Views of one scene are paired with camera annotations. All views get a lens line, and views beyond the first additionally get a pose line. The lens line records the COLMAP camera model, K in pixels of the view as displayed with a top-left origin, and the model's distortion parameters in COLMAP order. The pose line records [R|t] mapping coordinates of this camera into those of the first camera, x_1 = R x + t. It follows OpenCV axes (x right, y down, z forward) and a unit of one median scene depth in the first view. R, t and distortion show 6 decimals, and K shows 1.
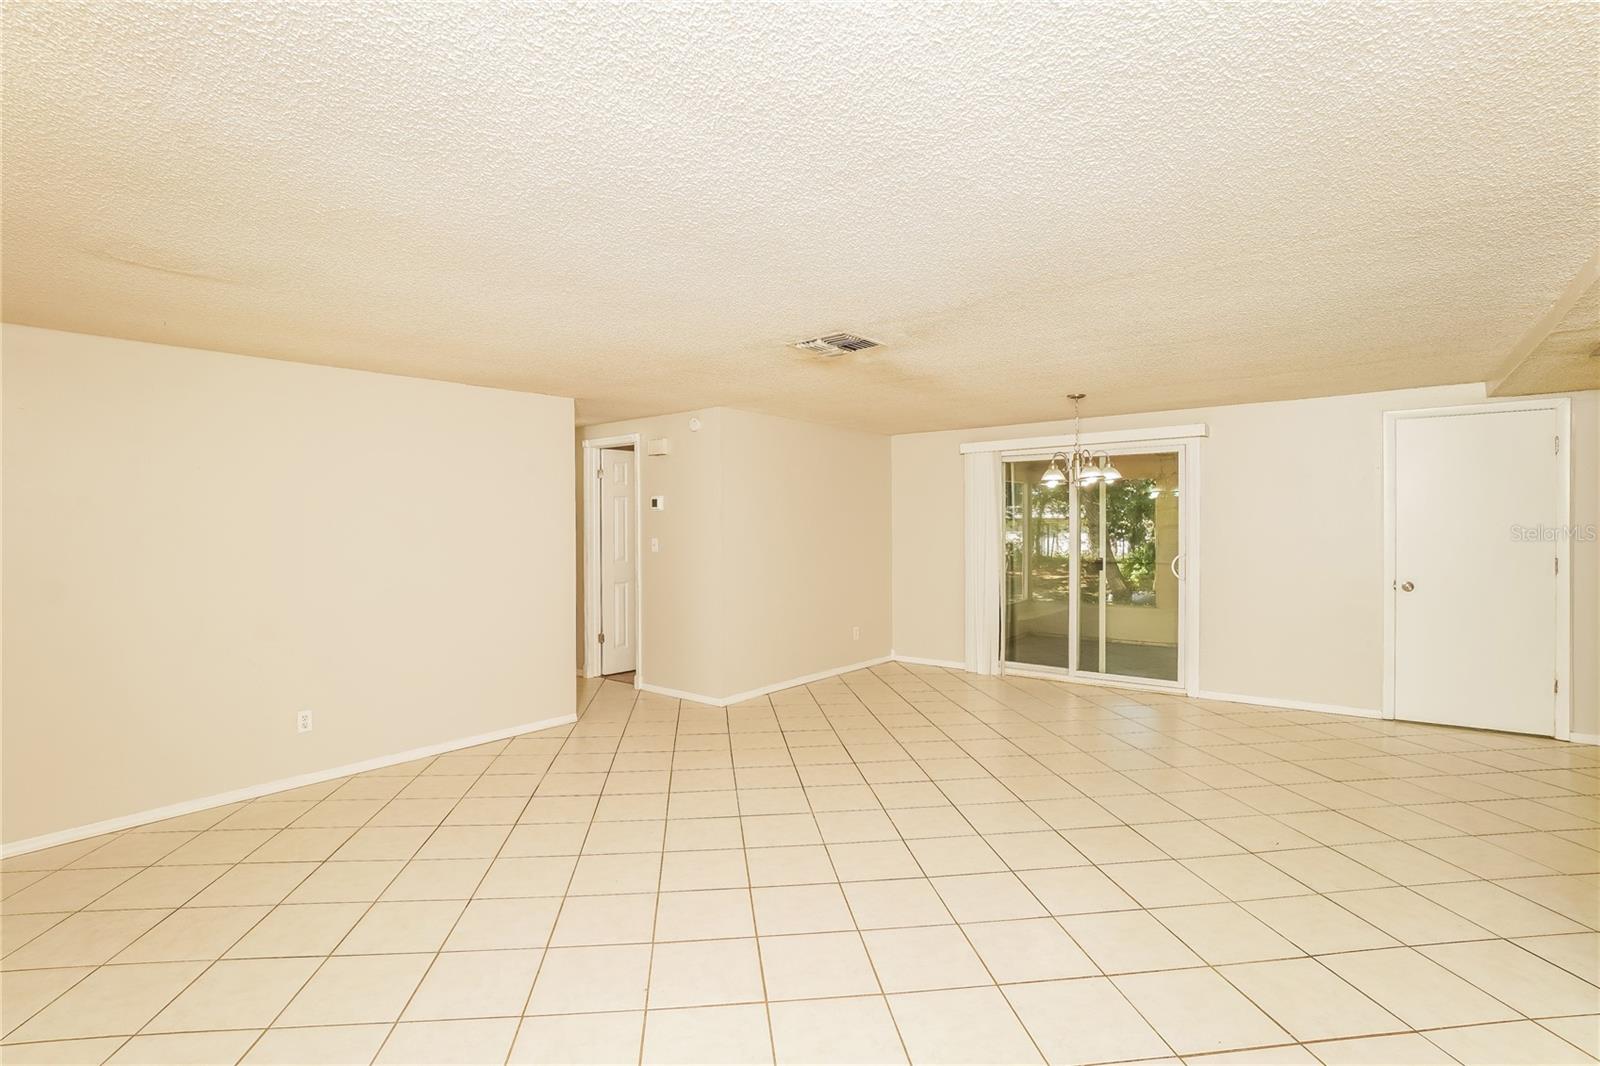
lens RADIAL K [[723.3, 0, 804.5], [0, 723.3, 527.6], [0, 0, 1]] dist [-0.000240, 0.000311]
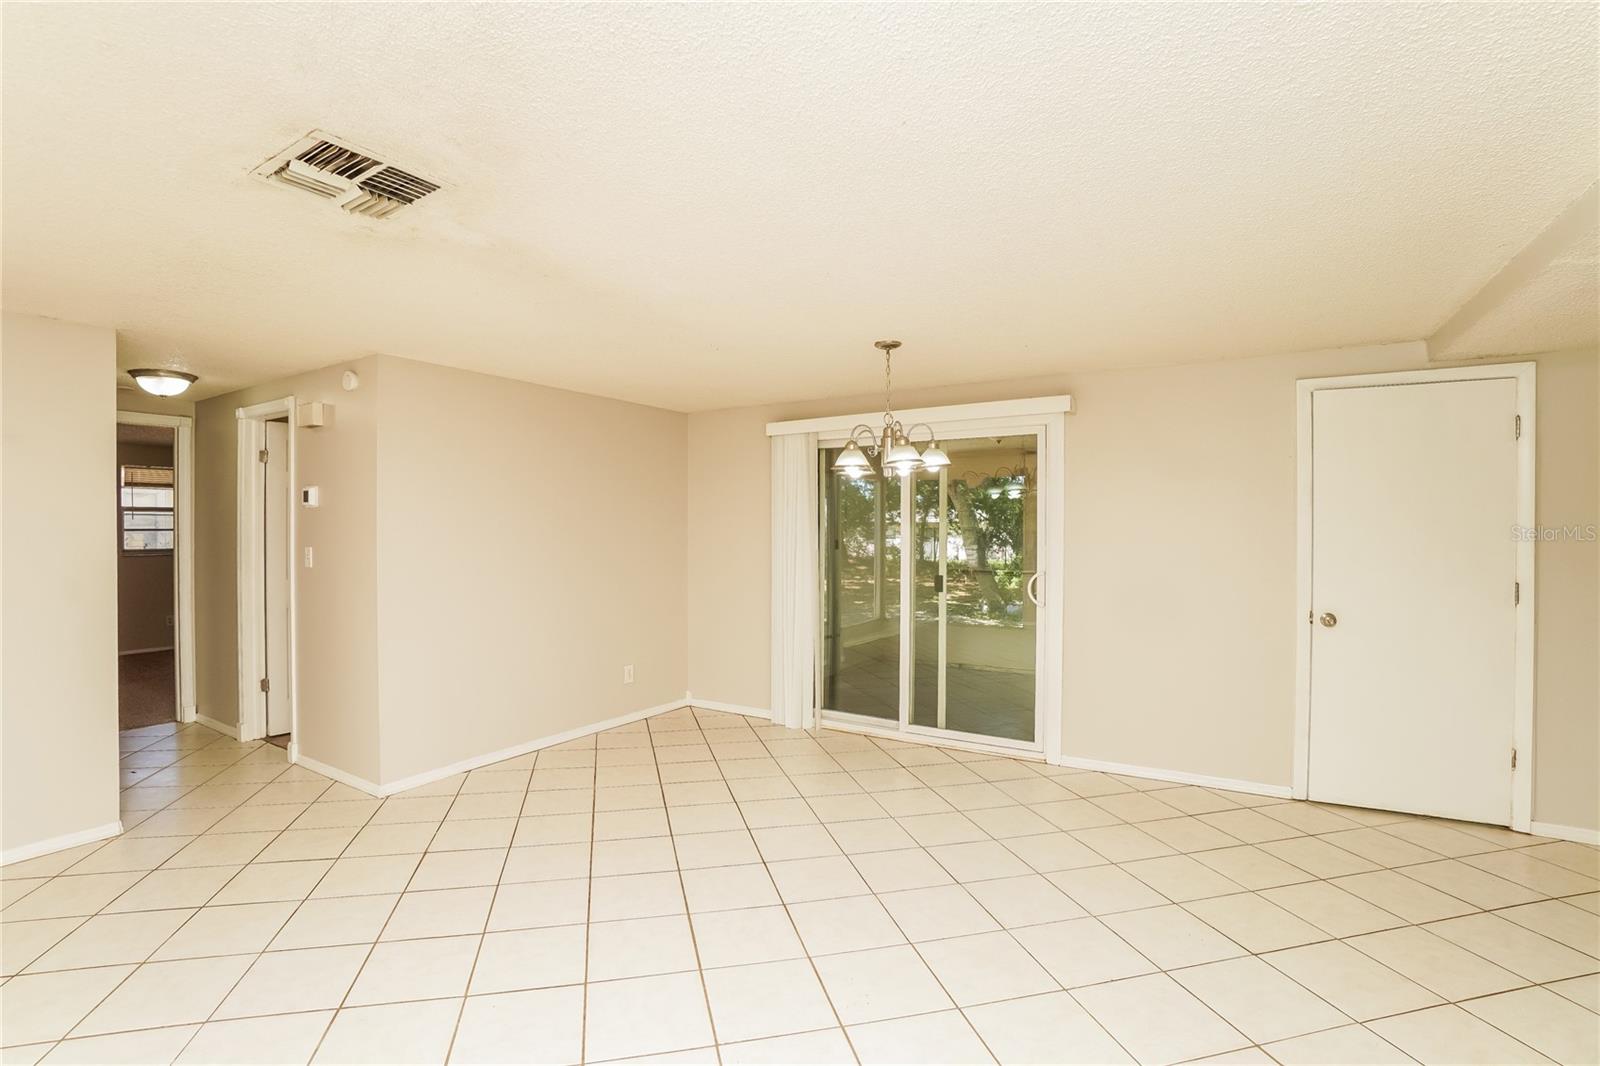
lens RADIAL K [[719.1, 0, 774.8], [0, 719.1, 526.2], [0, 0, 1]] dist [-0.028318, 0.000241]
pose [[0.995817, 0.006361, 0.091148, 0.170311], [-0.005920, 0.999969, -0.005107, -0.004743], [-0.091178, 0.004546, 0.995824, 0.272441]]
